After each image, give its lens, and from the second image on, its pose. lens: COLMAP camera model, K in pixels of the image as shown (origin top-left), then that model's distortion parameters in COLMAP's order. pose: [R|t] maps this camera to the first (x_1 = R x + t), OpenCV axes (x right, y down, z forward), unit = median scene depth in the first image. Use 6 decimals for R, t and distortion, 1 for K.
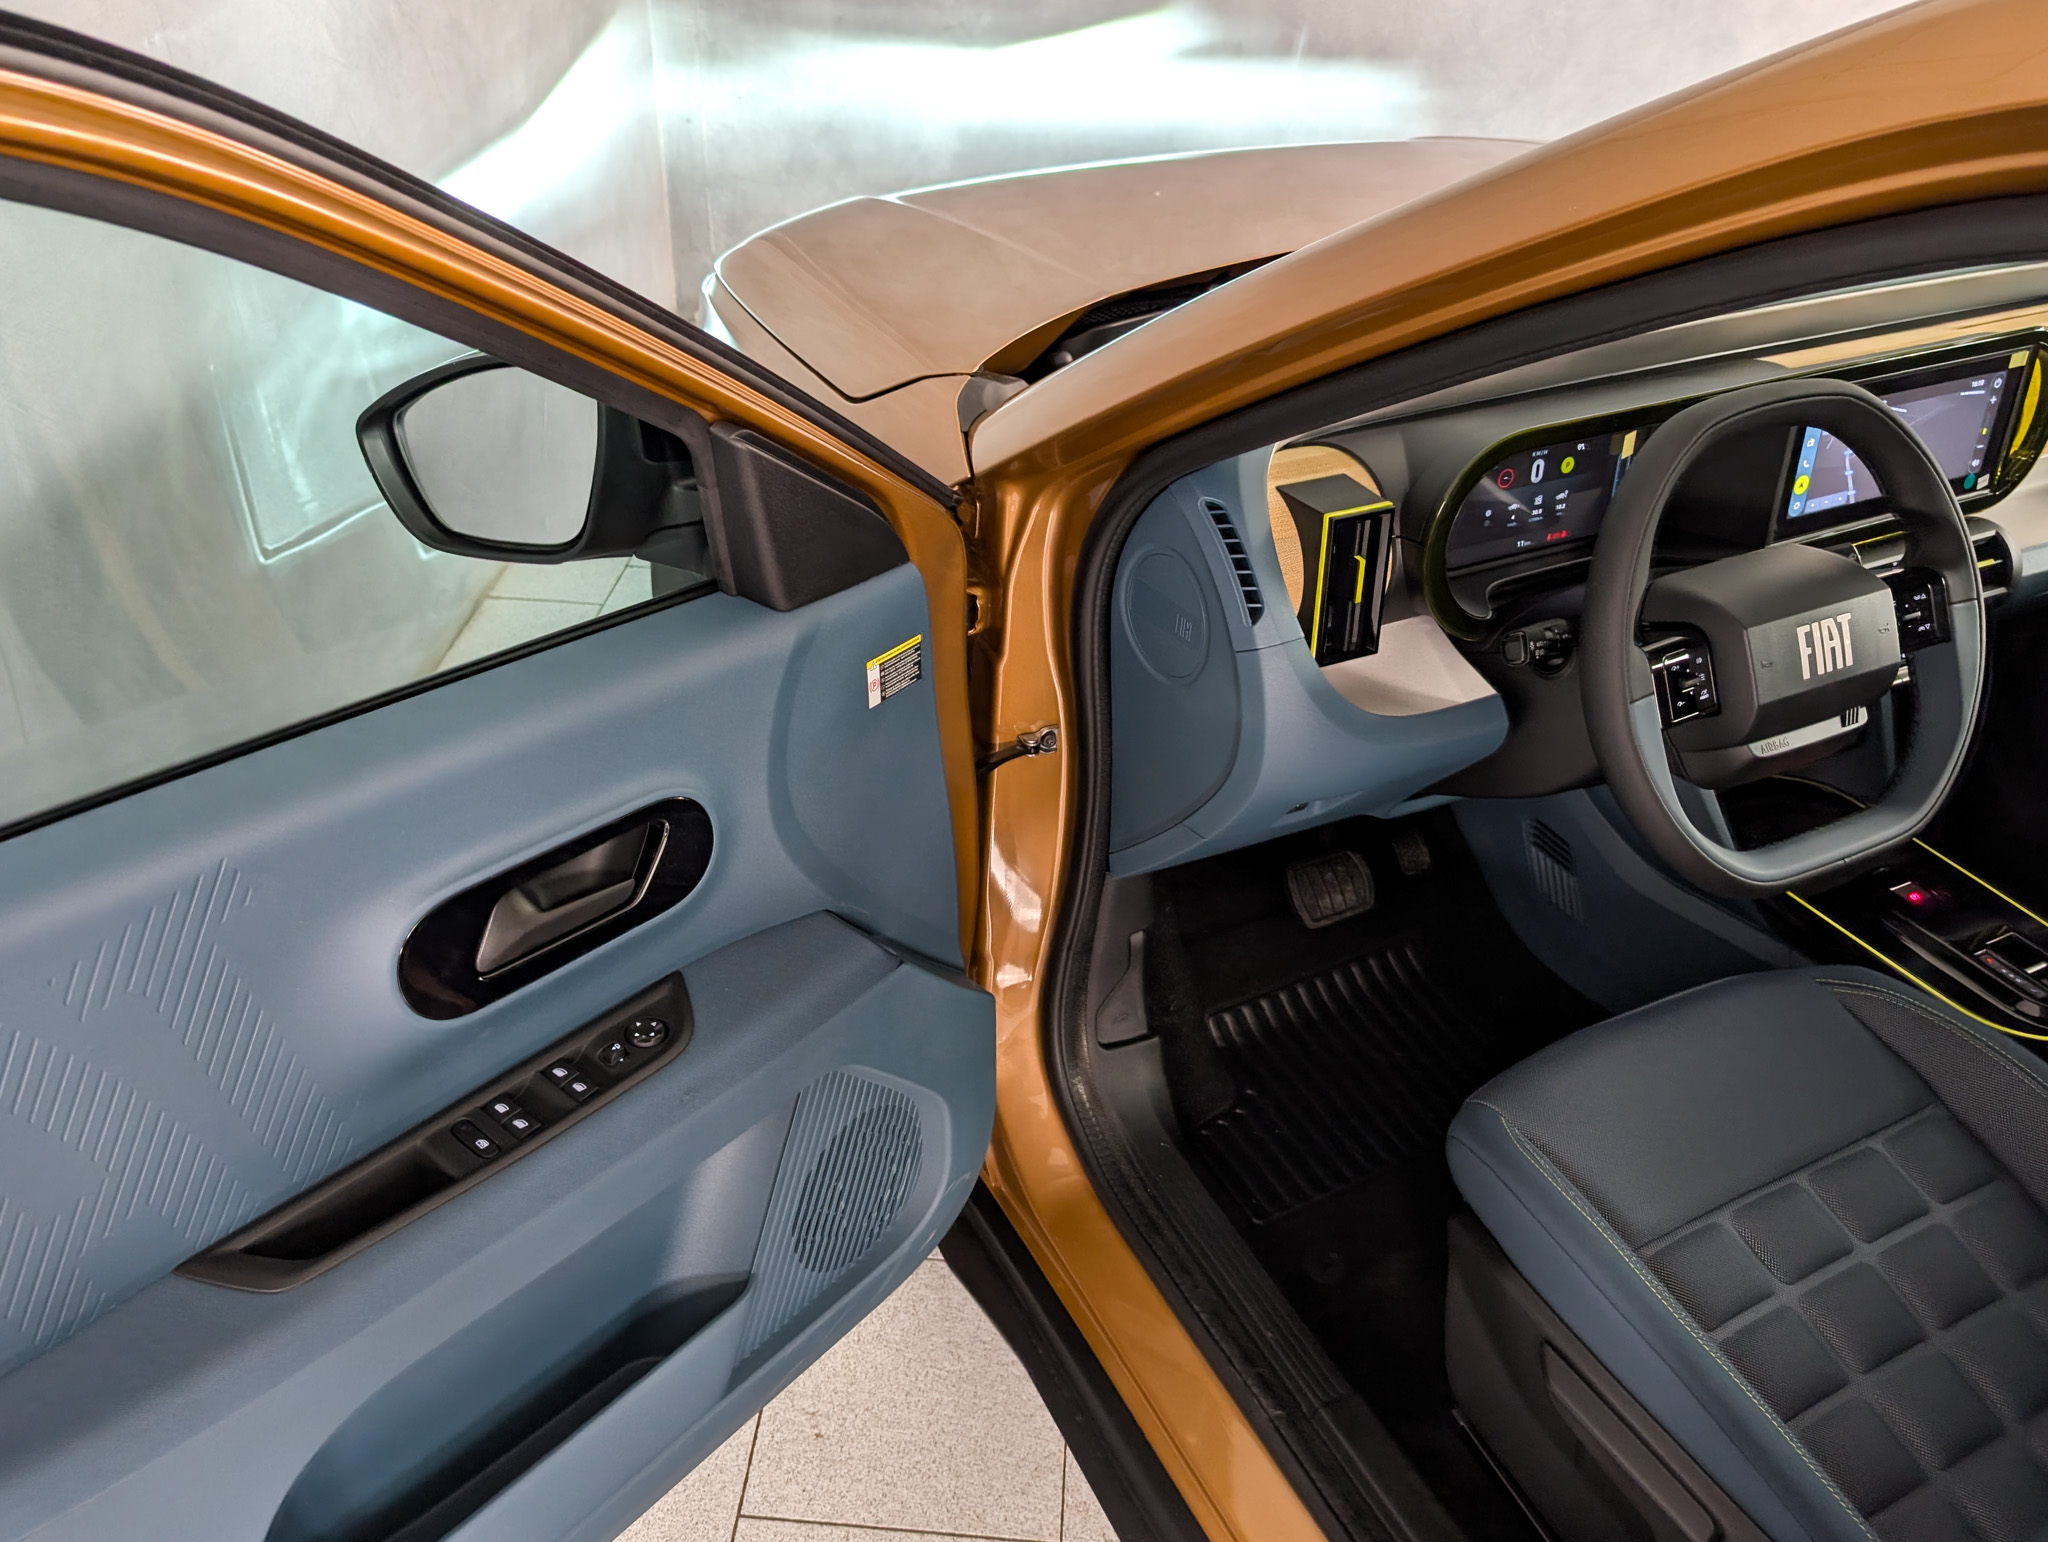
lens RADIAL K [[1590.4, 0, 1057.6], [0, 1590.4, 785.8], [0, 0, 1]] dist [0.075762, -0.095811]
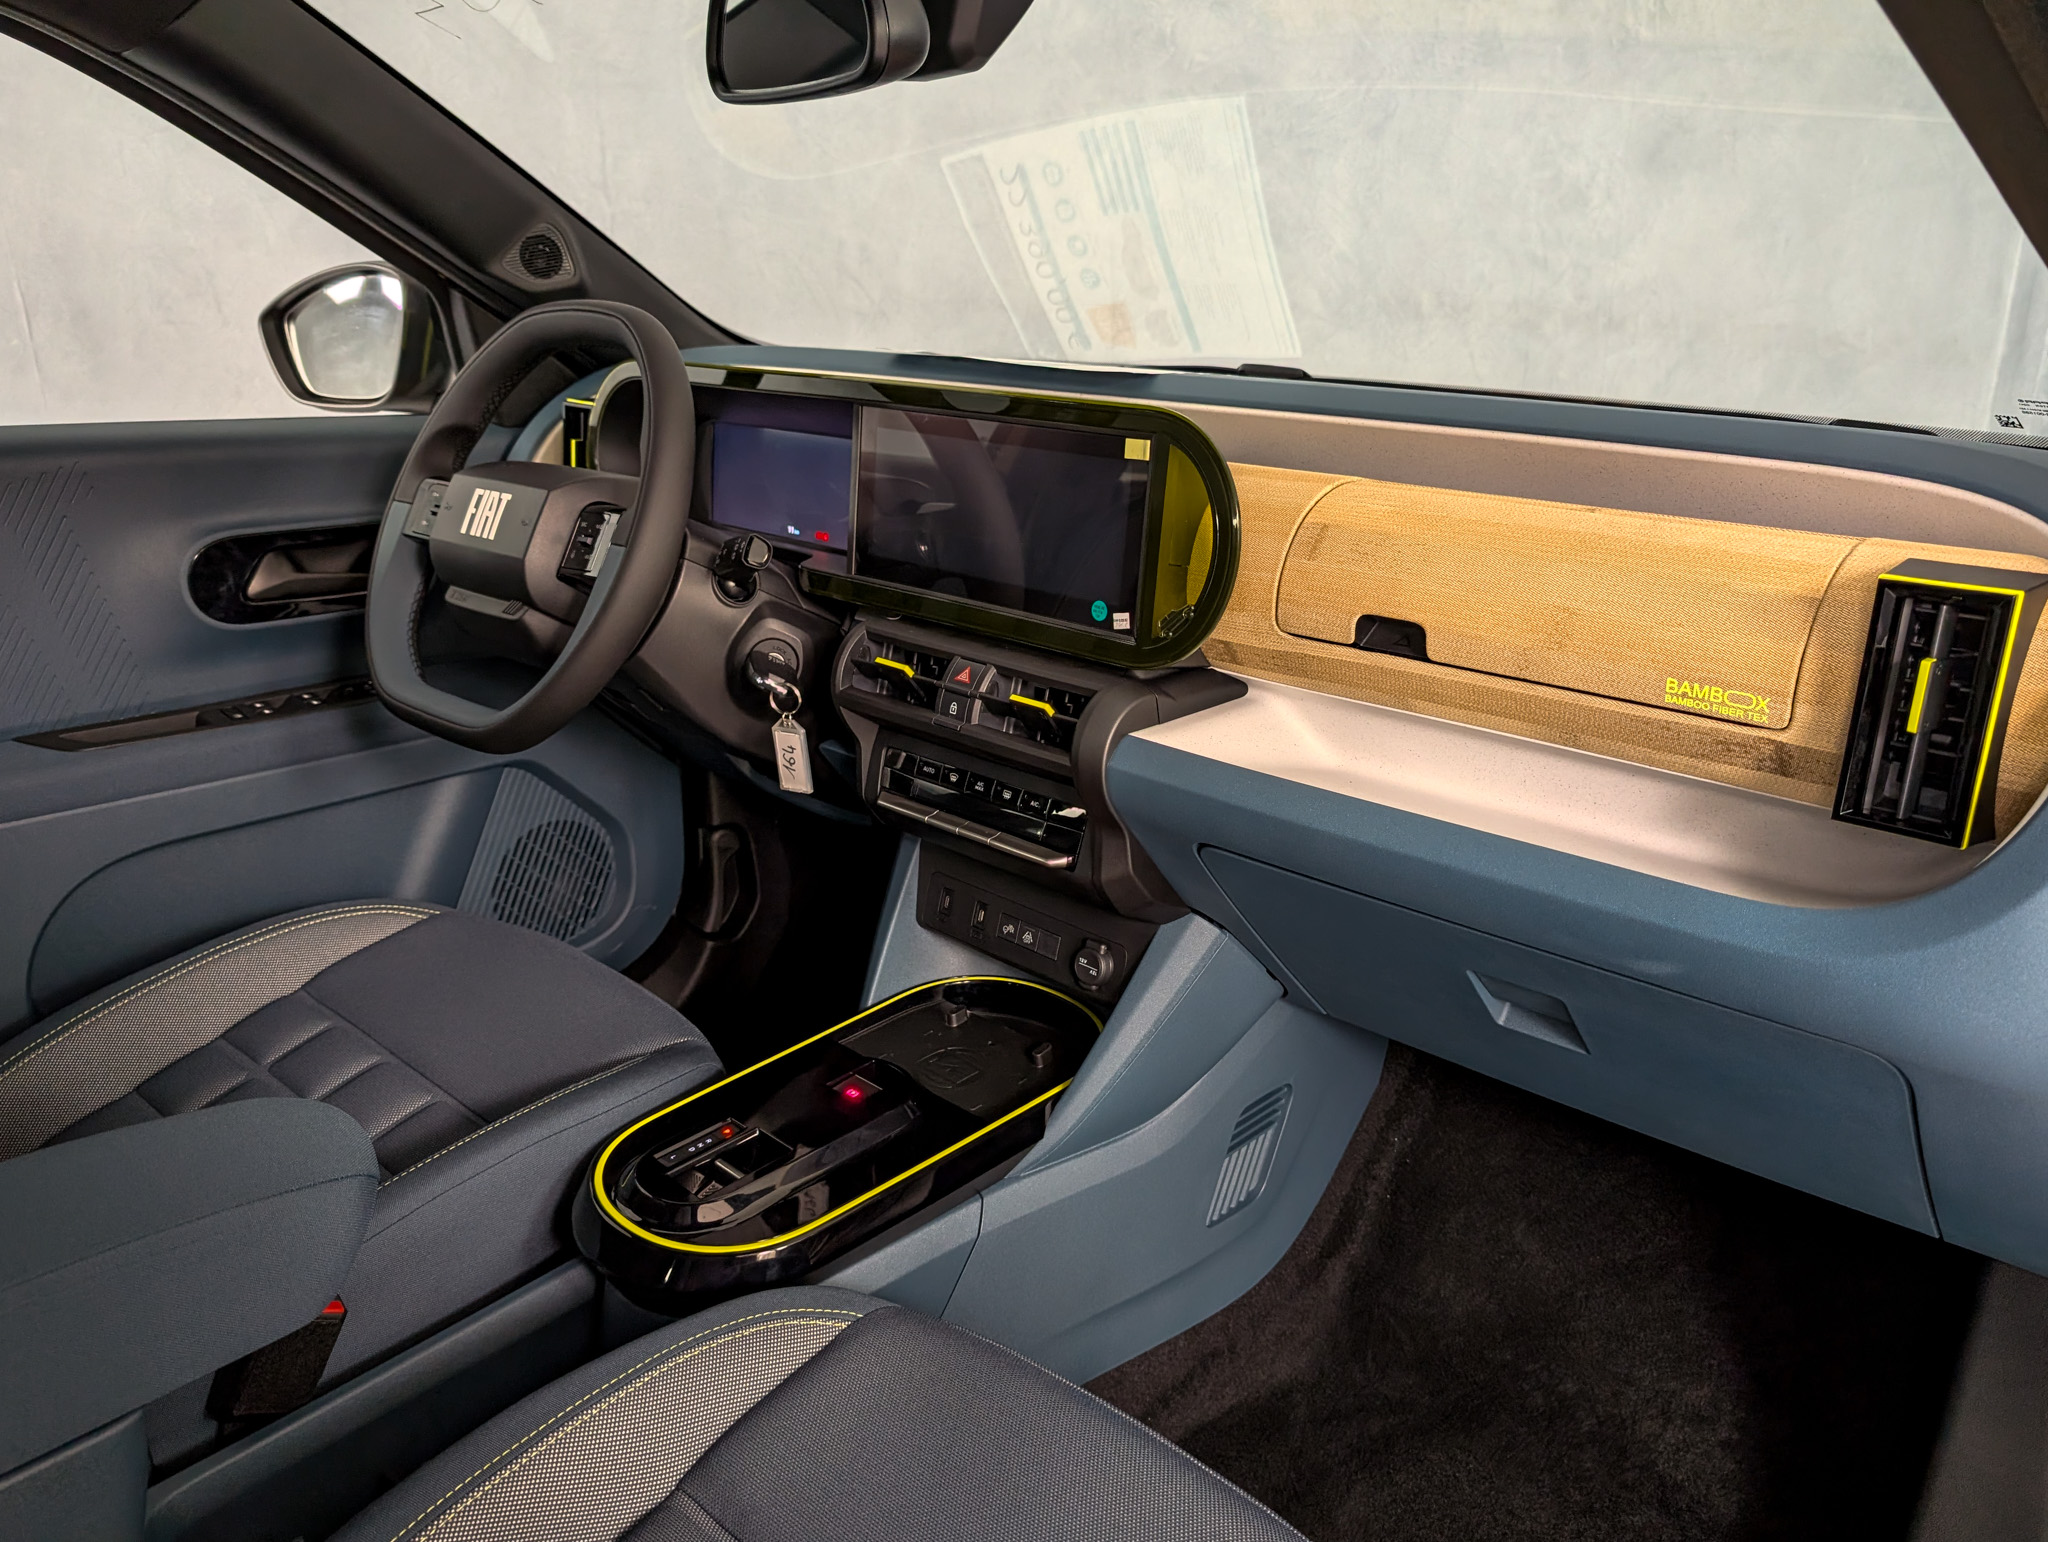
lens RADIAL K [[1590.4, 0, 1057.6], [0, 1590.4, 785.8], [0, 0, 1]] dist [0.075762, -0.095811]
pose [[0.325666, 0.280079, -0.903049, 1.365124], [-0.527080, 0.846715, 0.072526, -0.179641], [0.784938, 0.452360, 0.423370, 0.783249]]
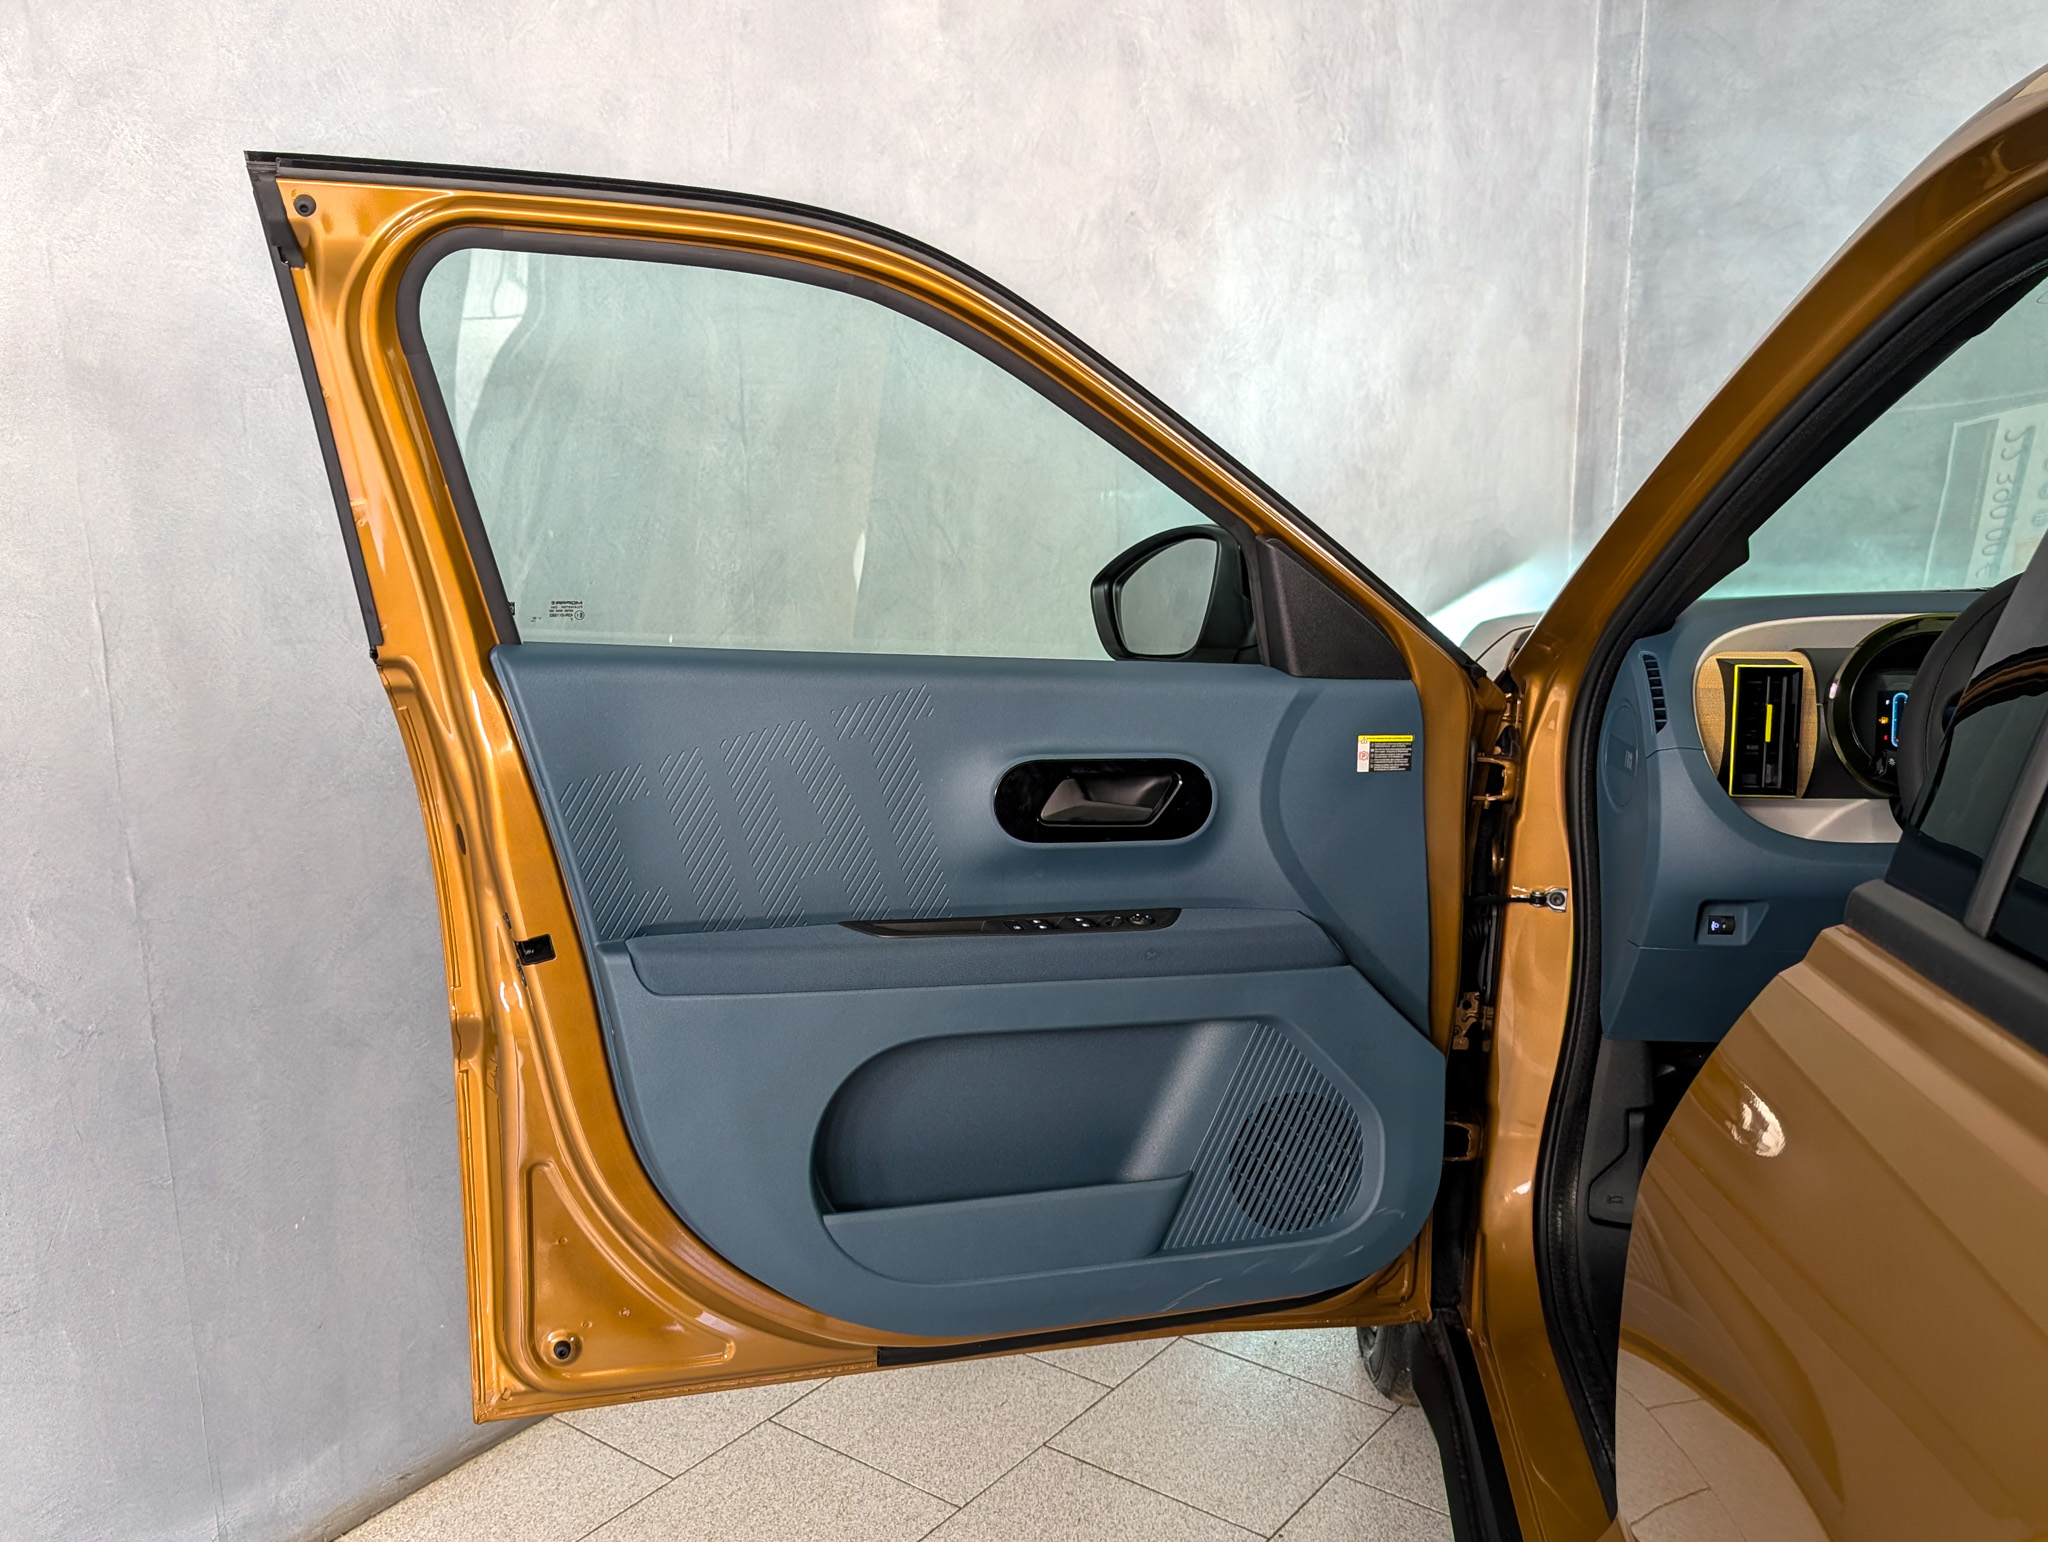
lens RADIAL K [[1840.8, 0, 1087.0], [0, 1840.8, 784.6], [0, 0, 1]] dist [0.097957, -0.216822]
pose [[0.855006, 0.062446, -0.514845, 0.426206], [-0.256596, 0.913639, -0.315313, 0.443870], [0.450692, 0.401702, 0.797190, -0.313233]]
